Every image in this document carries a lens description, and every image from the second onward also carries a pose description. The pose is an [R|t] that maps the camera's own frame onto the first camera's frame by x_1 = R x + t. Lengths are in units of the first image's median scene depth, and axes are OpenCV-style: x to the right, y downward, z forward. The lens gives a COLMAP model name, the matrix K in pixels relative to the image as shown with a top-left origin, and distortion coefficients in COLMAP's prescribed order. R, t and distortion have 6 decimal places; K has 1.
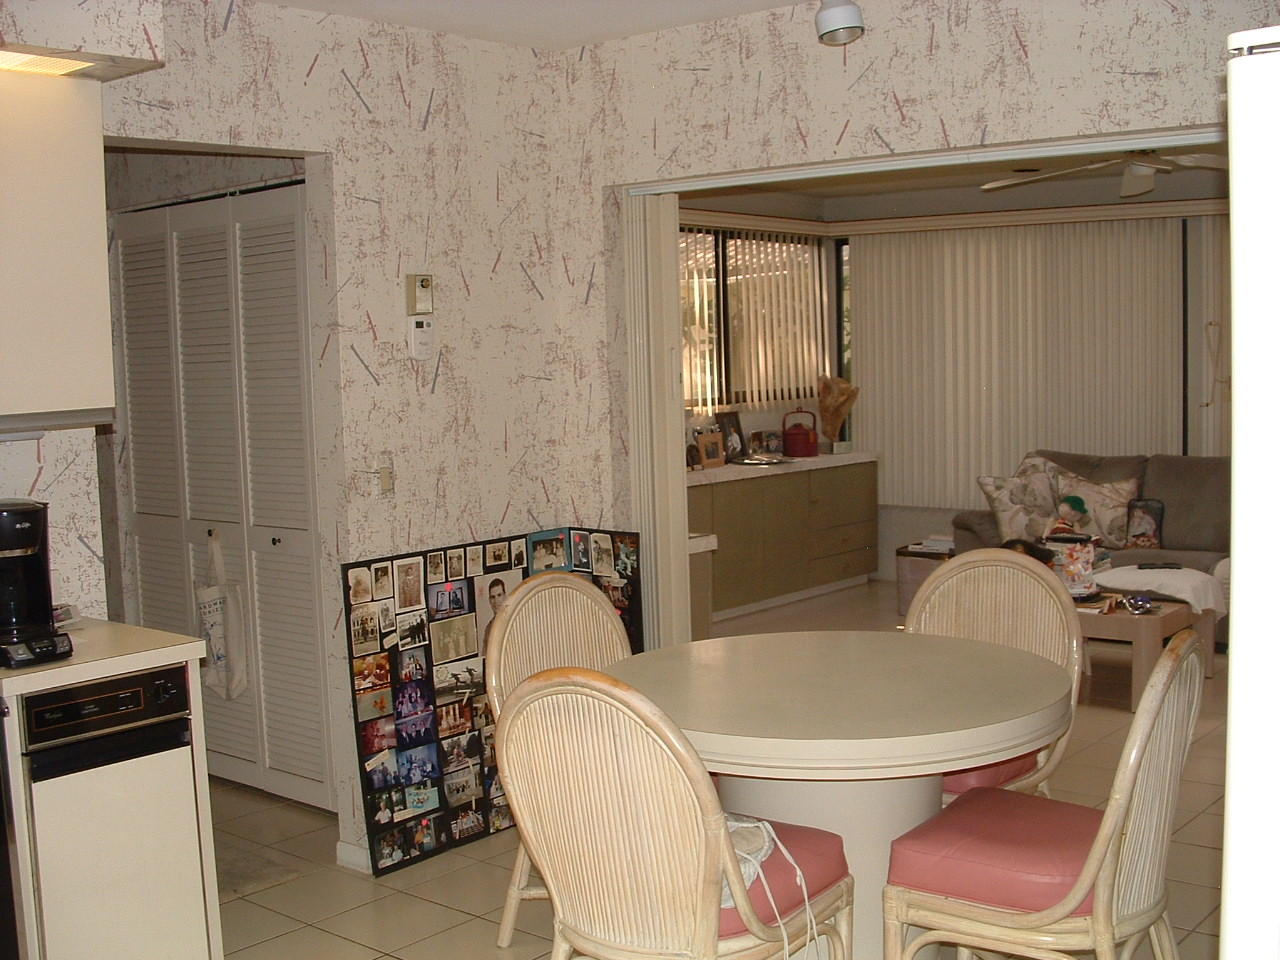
lens RADIAL K [[1502.4, 0, 667.4], [0, 1502.4, 483.0], [0, 0, 1]] dist [-0.265329, 0.294327]
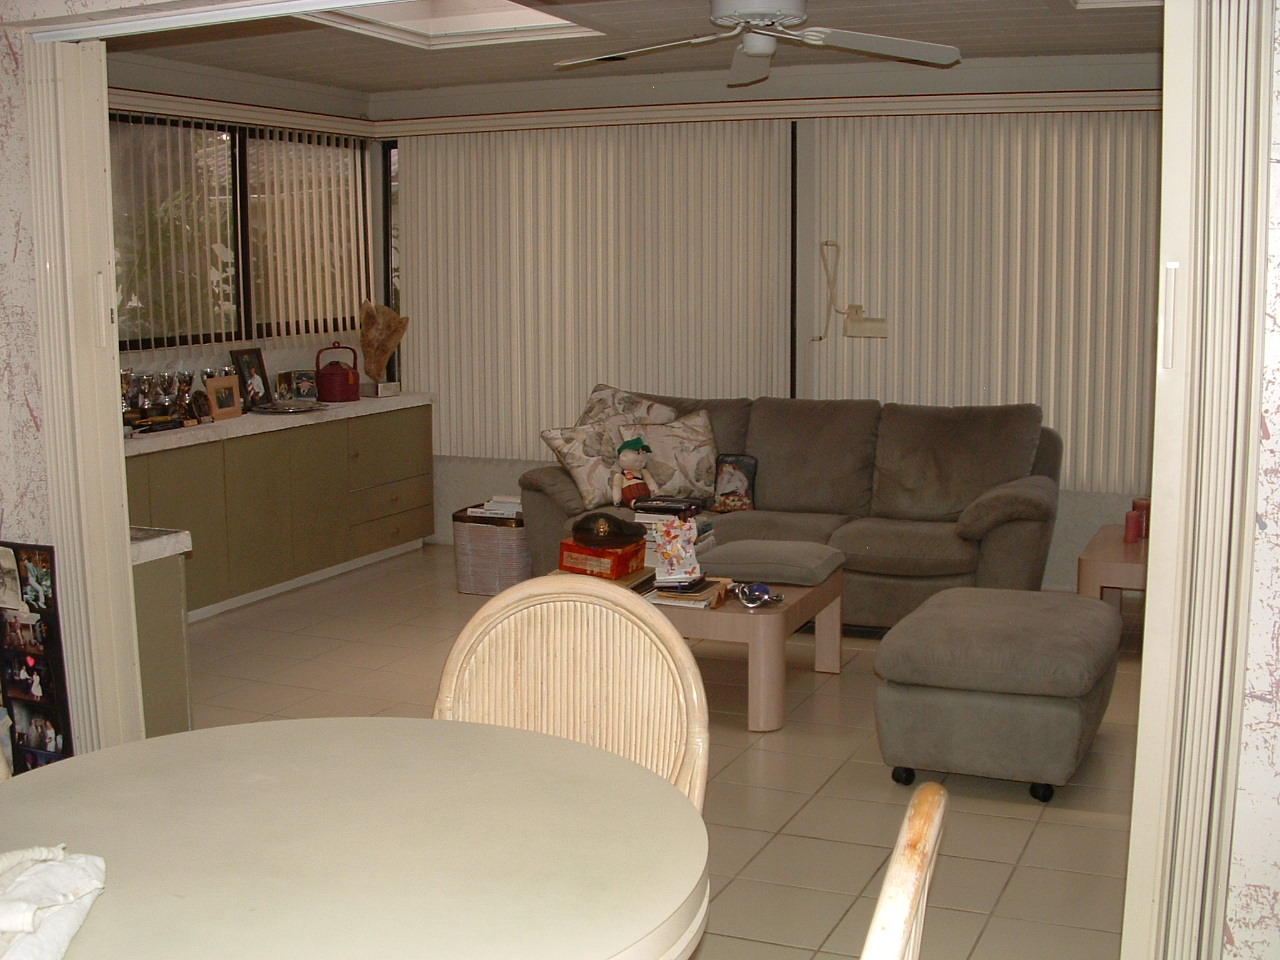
lens RADIAL K [[1502.4, 0, 667.4], [0, 1502.4, 483.0], [0, 0, 1]] dist [-0.265329, 0.294327]
pose [[0.960385, -0.022717, 0.277749, 0.036209], [0.008368, 0.998573, 0.052738, -0.014808], [-0.278550, -0.048324, 0.959205, 0.164171]]
